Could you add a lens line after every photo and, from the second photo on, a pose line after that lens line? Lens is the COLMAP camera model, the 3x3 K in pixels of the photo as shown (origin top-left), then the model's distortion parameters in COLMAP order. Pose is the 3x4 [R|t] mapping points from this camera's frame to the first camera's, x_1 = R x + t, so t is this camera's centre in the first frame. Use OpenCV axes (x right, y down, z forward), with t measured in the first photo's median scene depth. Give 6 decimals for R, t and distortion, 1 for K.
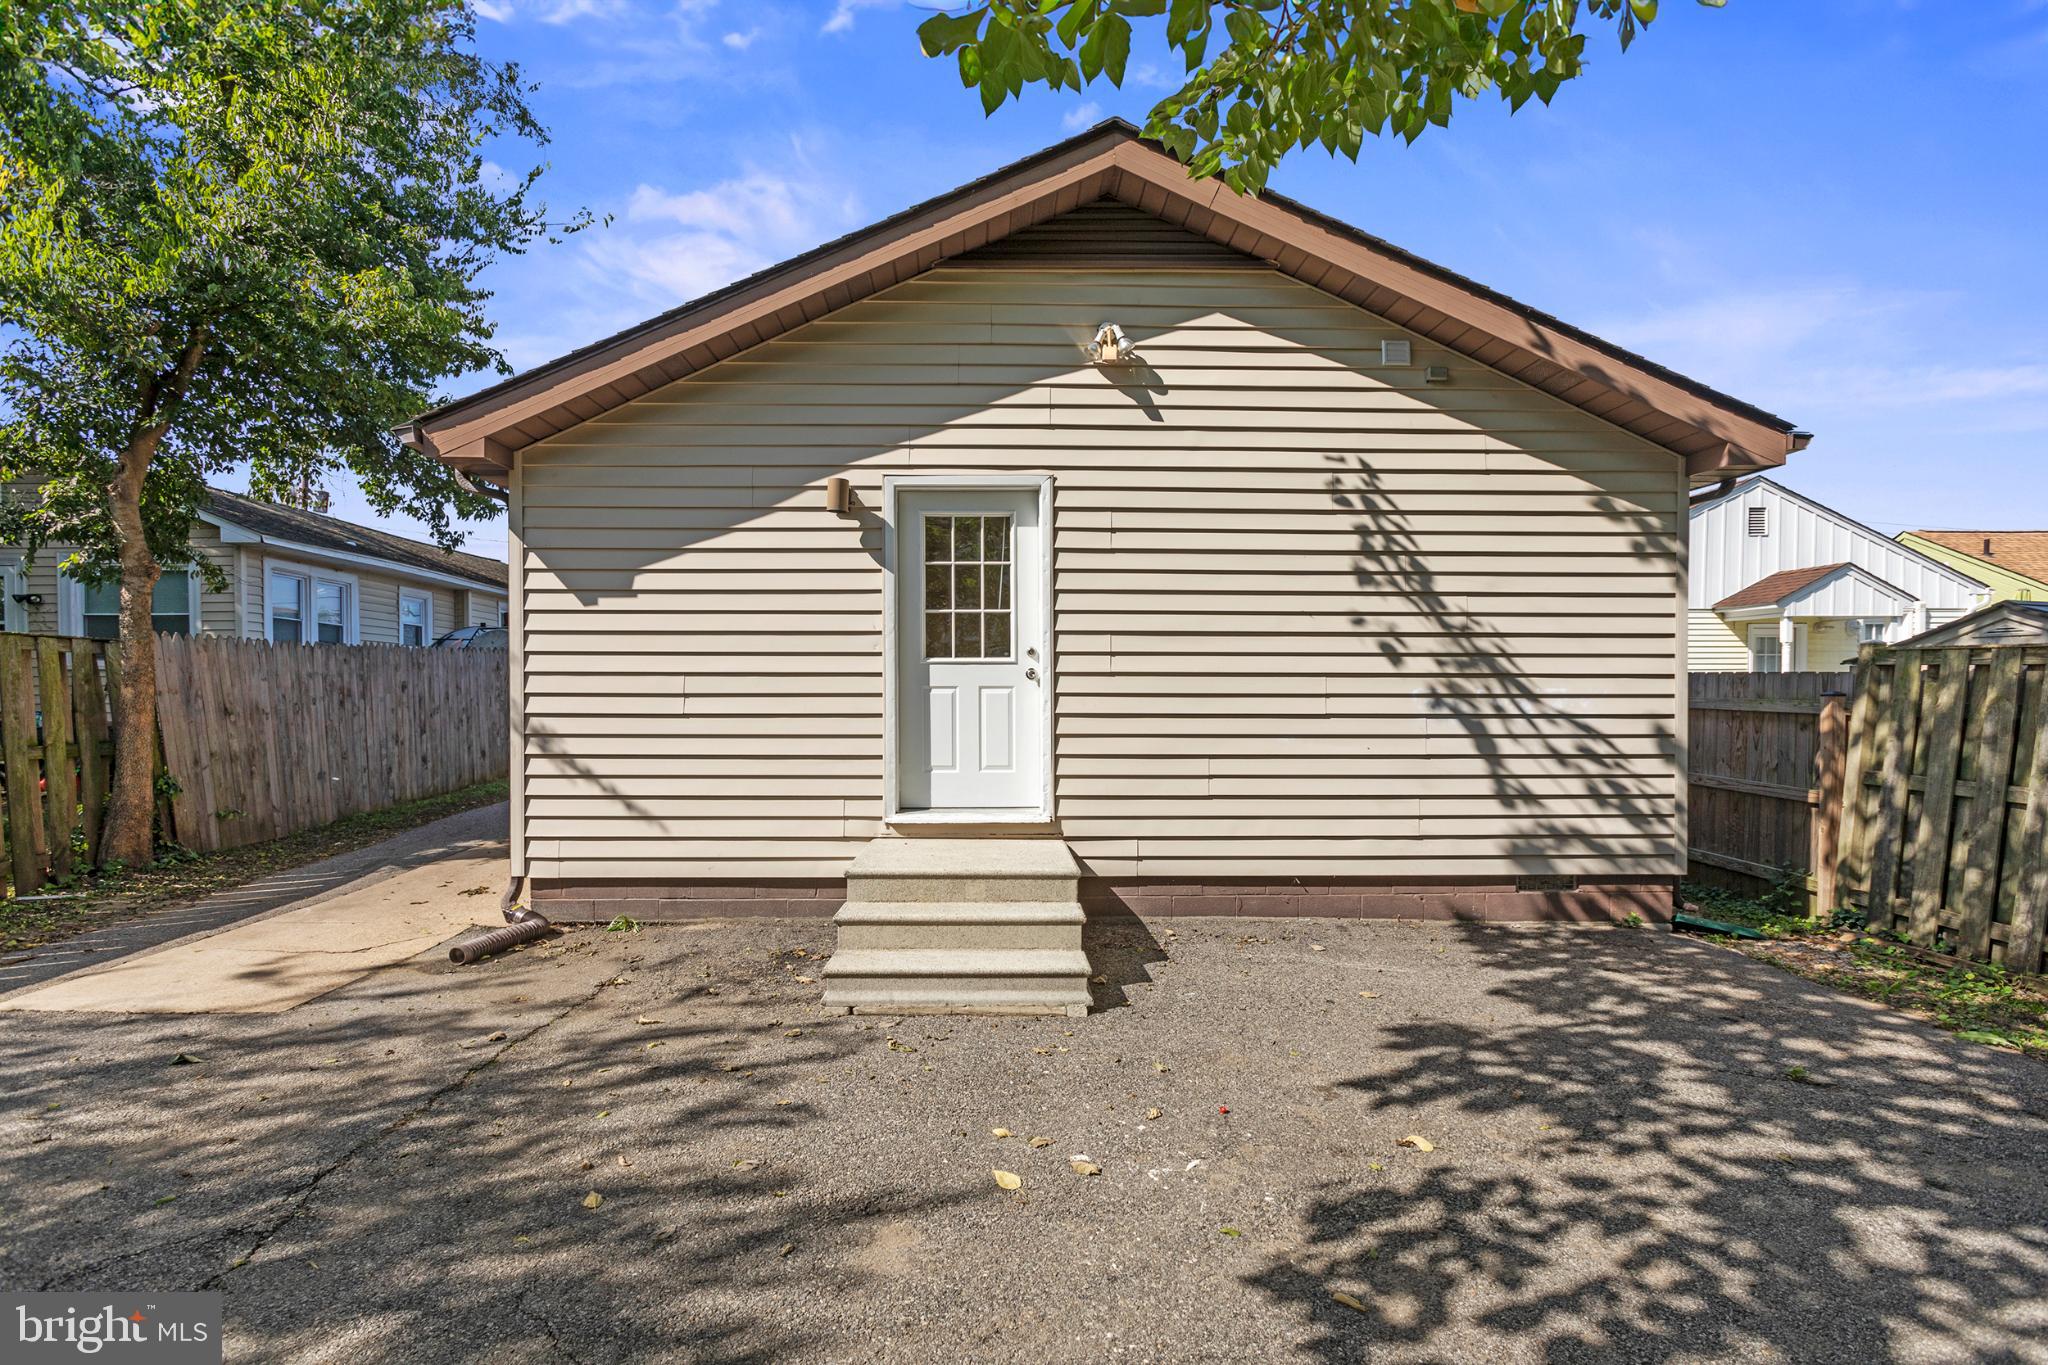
lens RADIAL K [[882.4, 0, 1021.9], [0, 882.4, 707.5], [0, 0, 1]] dist [-0.035336, 0.022074]
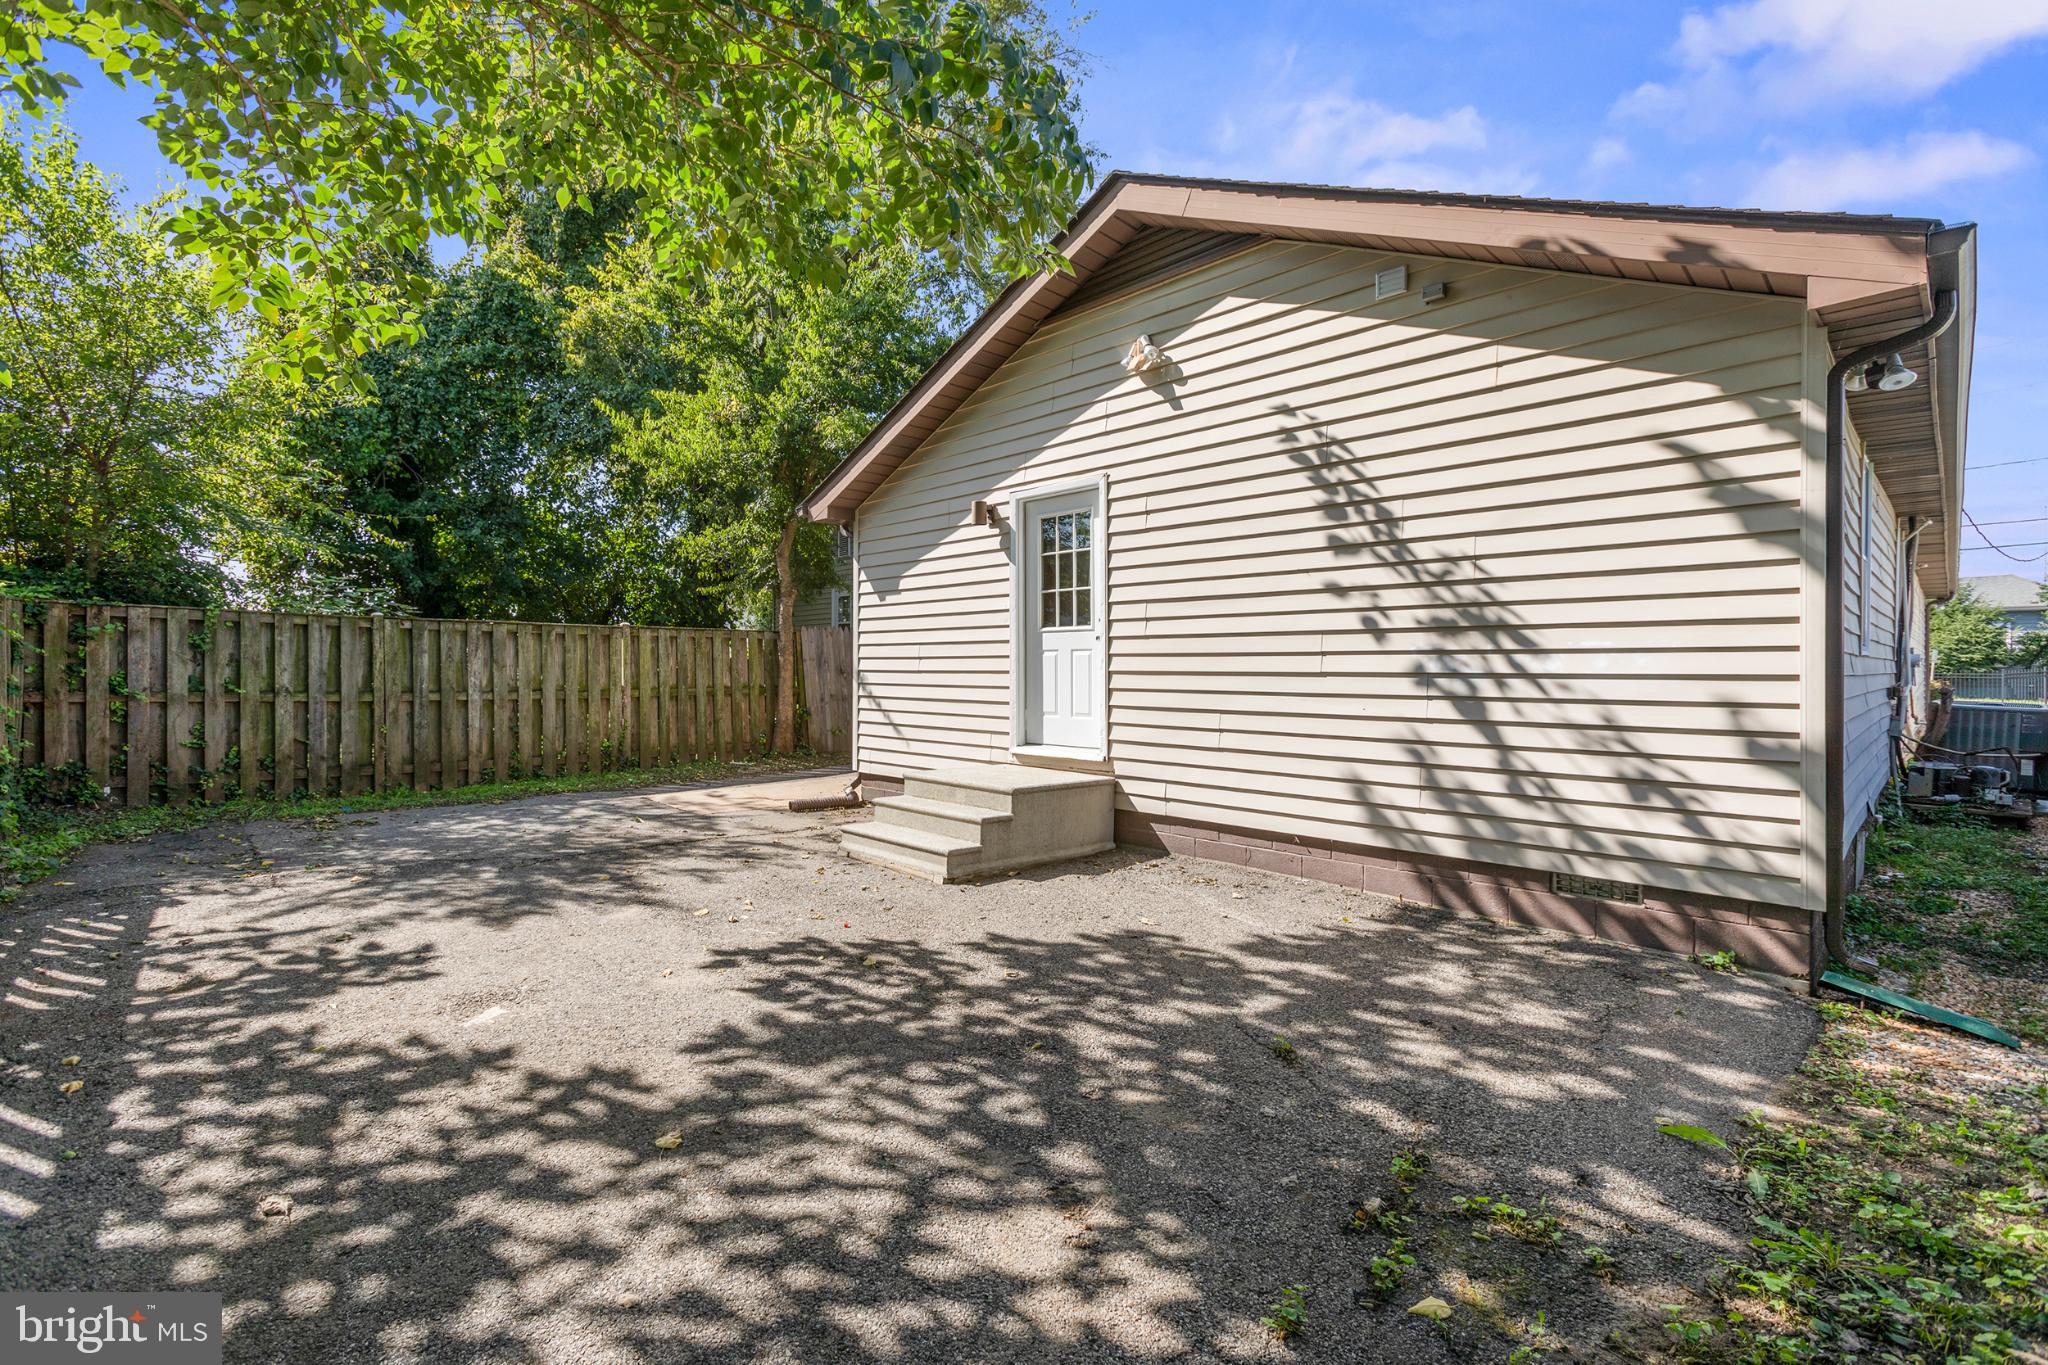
lens RADIAL K [[921.3, 0, 1017.6], [0, 921.3, 666.7], [0, 0, 1]] dist [-0.040170, 0.025946]
pose [[0.679802, -0.000486, -0.733395, 0.875835], [-0.006258, 0.999960, -0.006463, 0.009730], [0.733369, 0.008983, 0.679772, 0.057663]]
